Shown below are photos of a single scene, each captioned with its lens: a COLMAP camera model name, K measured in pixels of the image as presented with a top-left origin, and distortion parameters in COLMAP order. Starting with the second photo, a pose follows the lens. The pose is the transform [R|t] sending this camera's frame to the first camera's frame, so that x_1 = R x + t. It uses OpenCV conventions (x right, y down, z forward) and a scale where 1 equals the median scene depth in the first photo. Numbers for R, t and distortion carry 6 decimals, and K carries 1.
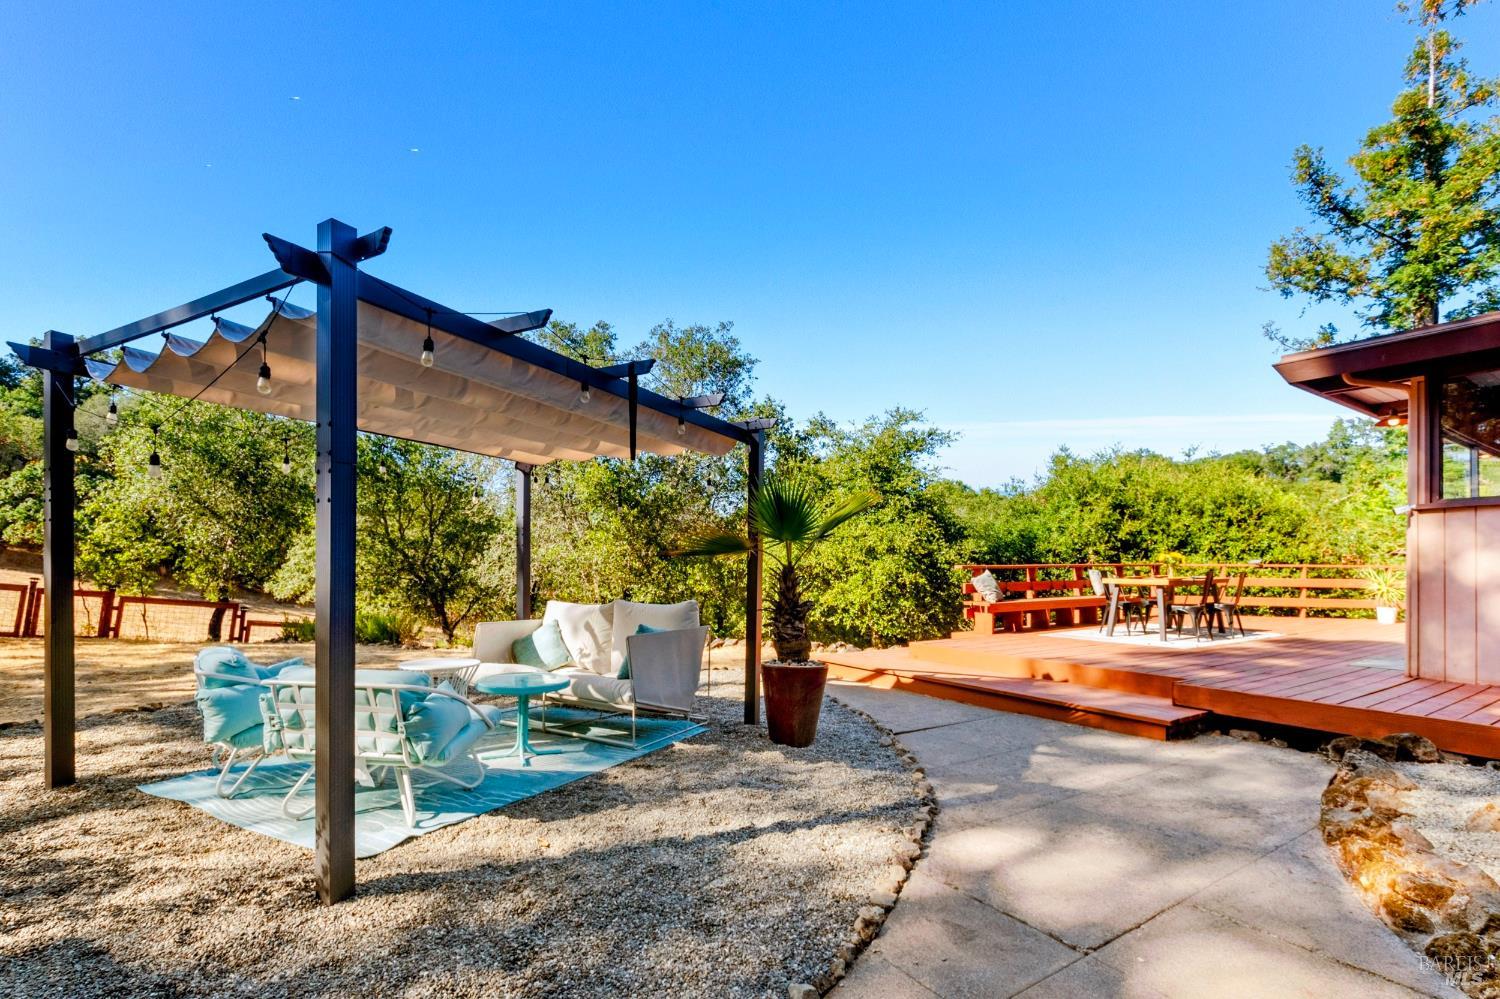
lens RADIAL K [[675.1, 0, 769.3], [0, 675.1, 561.8], [0, 0, 1]] dist [-0.002709, -0.000415]
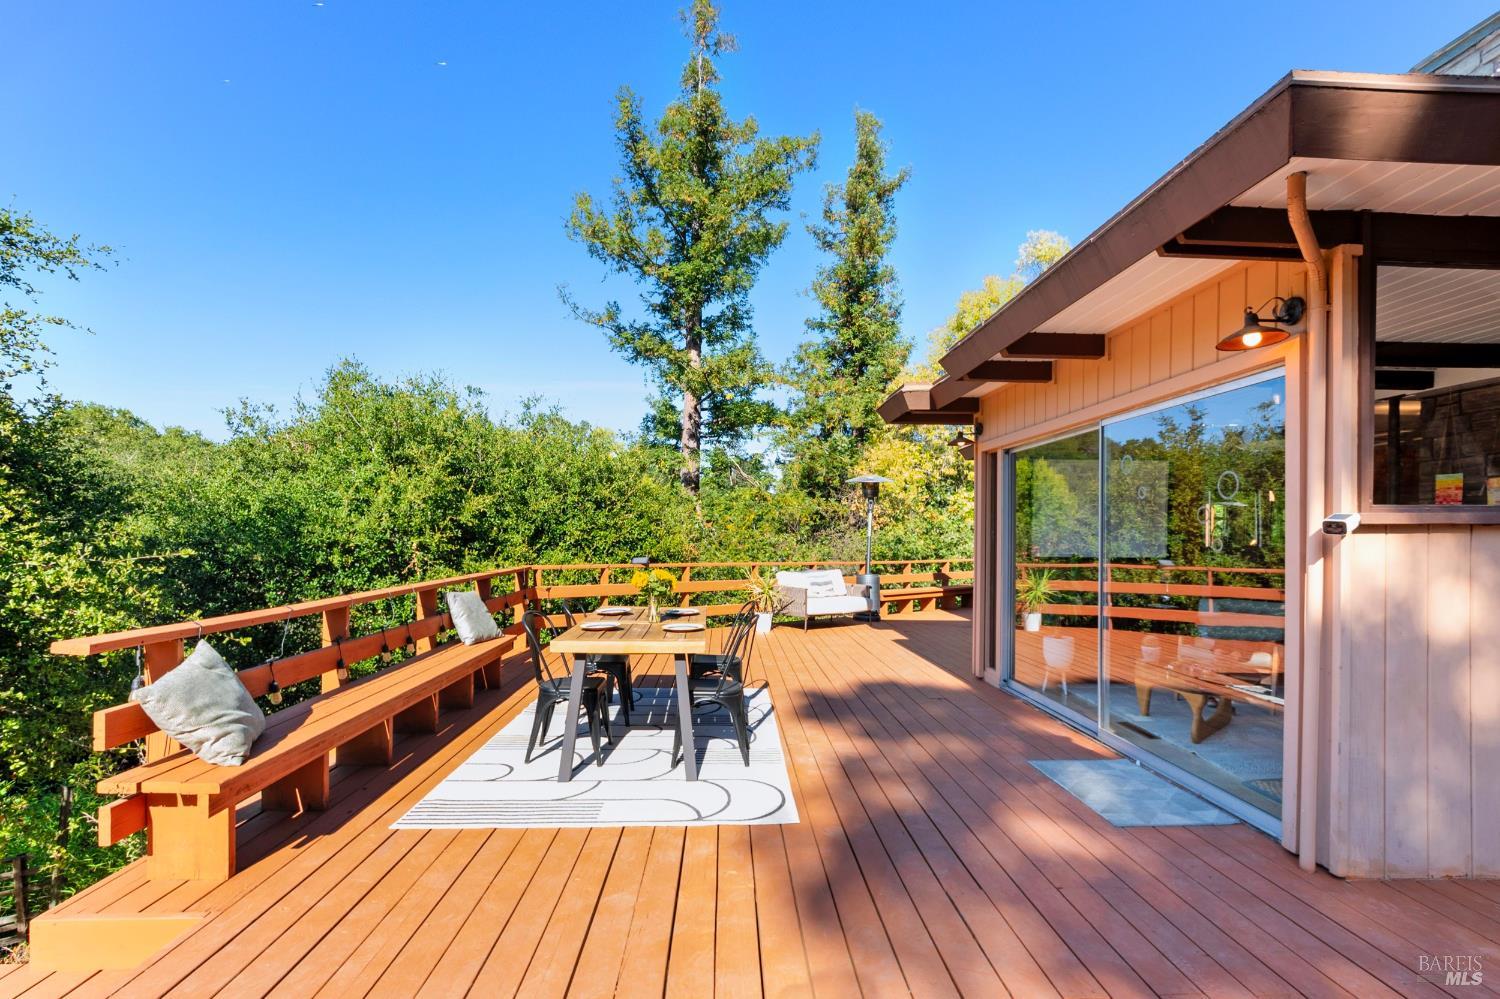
lens RADIAL K [[675.1, 0, 739.5], [0, 675.1, 525.2], [0, 0, 1]] dist [-0.002709, -0.000415]
pose [[0.530555, 0.013751, 0.847539, 0.139067], [-0.009859, 0.999901, -0.010052, -0.028303], [-0.847593, -0.003023, 0.530637, 0.457390]]
